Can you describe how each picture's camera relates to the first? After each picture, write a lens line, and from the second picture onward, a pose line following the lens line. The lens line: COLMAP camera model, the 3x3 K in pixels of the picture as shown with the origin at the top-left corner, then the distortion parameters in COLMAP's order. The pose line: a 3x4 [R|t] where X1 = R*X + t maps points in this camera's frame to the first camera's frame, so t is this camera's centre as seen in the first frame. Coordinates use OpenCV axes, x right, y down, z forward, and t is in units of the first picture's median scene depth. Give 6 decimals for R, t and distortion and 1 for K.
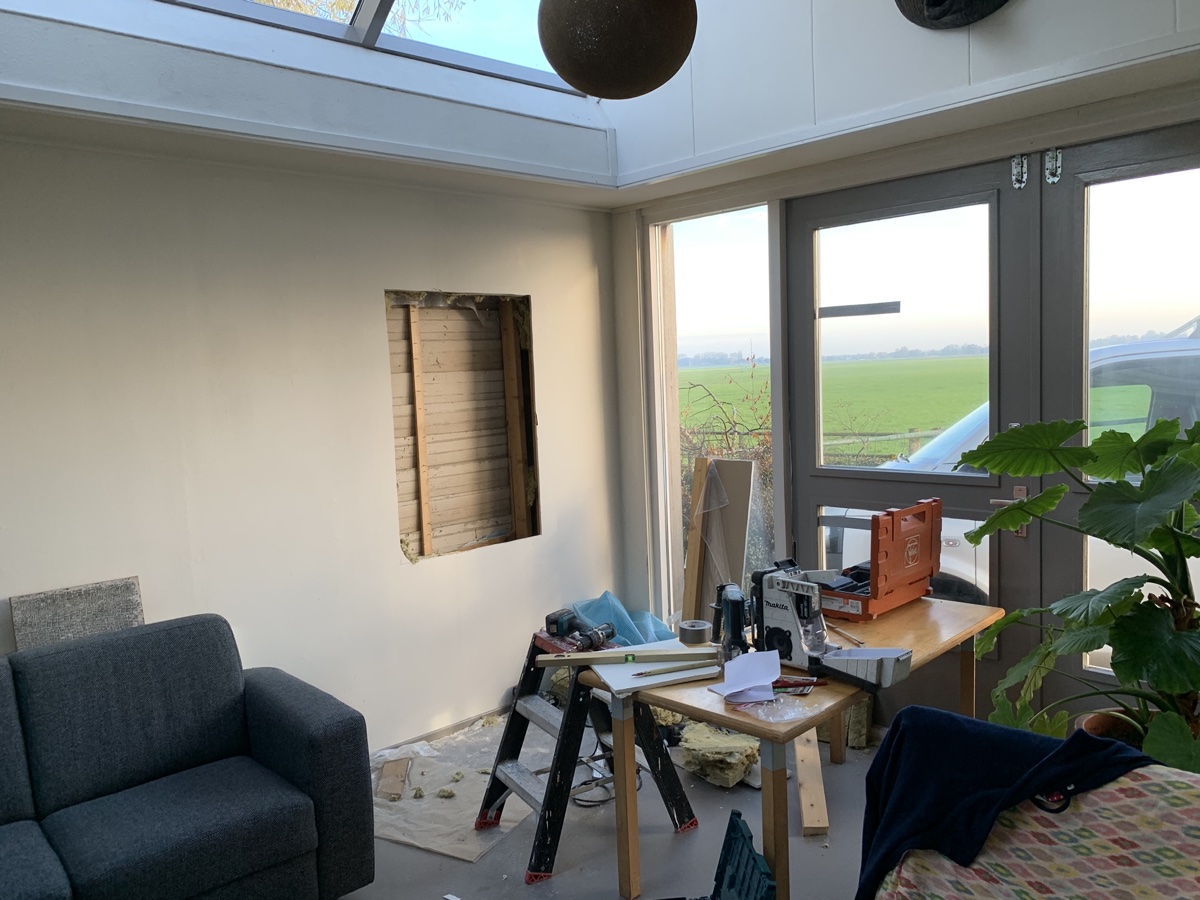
lens RADIAL K [[903.6, 0, 593.4], [0, 903.6, 482.7], [0, 0, 1]] dist [-0.011819, -0.007195]
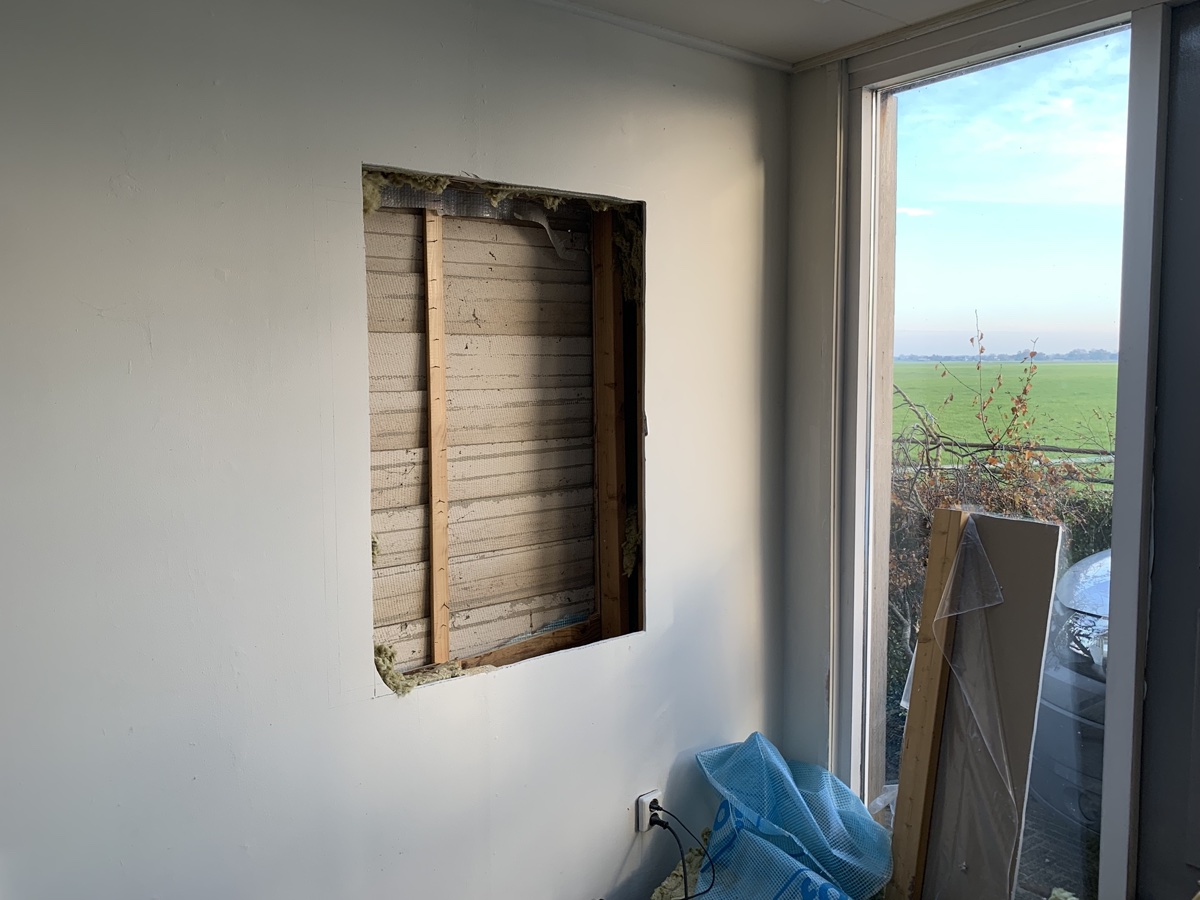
lens RADIAL K [[903.6, 0, 599.1], [0, 903.6, 446.4], [0, 0, 1]] dist [-0.011819, -0.007195]
pose [[0.993887, 0.044247, -0.101151, -0.034851], [-0.047157, 0.998534, -0.026559, -0.040980], [0.099828, 0.031167, 0.994516, 0.441465]]
